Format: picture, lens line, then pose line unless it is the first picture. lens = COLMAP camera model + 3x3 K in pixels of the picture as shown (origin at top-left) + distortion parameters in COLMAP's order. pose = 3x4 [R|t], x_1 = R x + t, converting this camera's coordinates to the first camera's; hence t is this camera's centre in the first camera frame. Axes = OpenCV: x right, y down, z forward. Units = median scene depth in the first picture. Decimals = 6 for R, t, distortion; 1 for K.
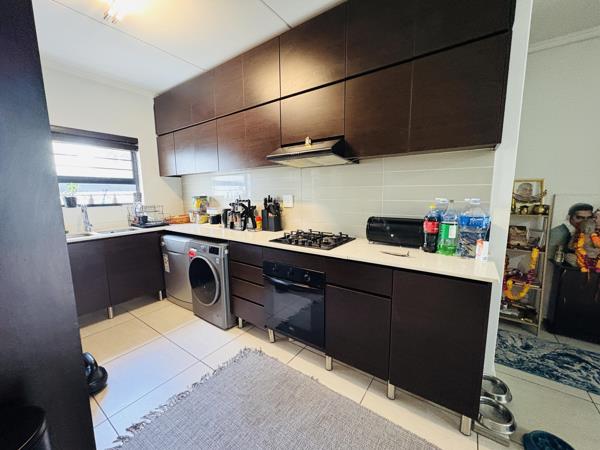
lens RADIAL K [[244.4, 0, 302.3], [0, 244.4, 227.4], [0, 0, 1]] dist [0.002603, 0.000166]
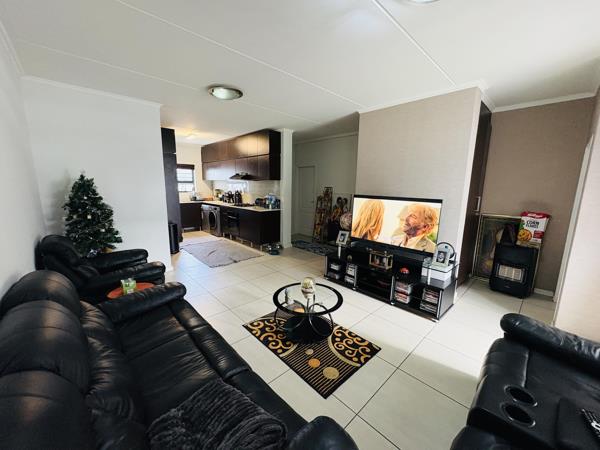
lens RADIAL K [[244.4, 0, 297.9], [0, 244.4, 224.2], [0, 0, 1]] dist [0.002603, 0.000166]
pose [[0.979271, 0.056074, -0.194638, 0.927518], [-0.050896, 0.998207, 0.031510, 0.106366], [0.196056, -0.020951, 0.980369, -1.318716]]
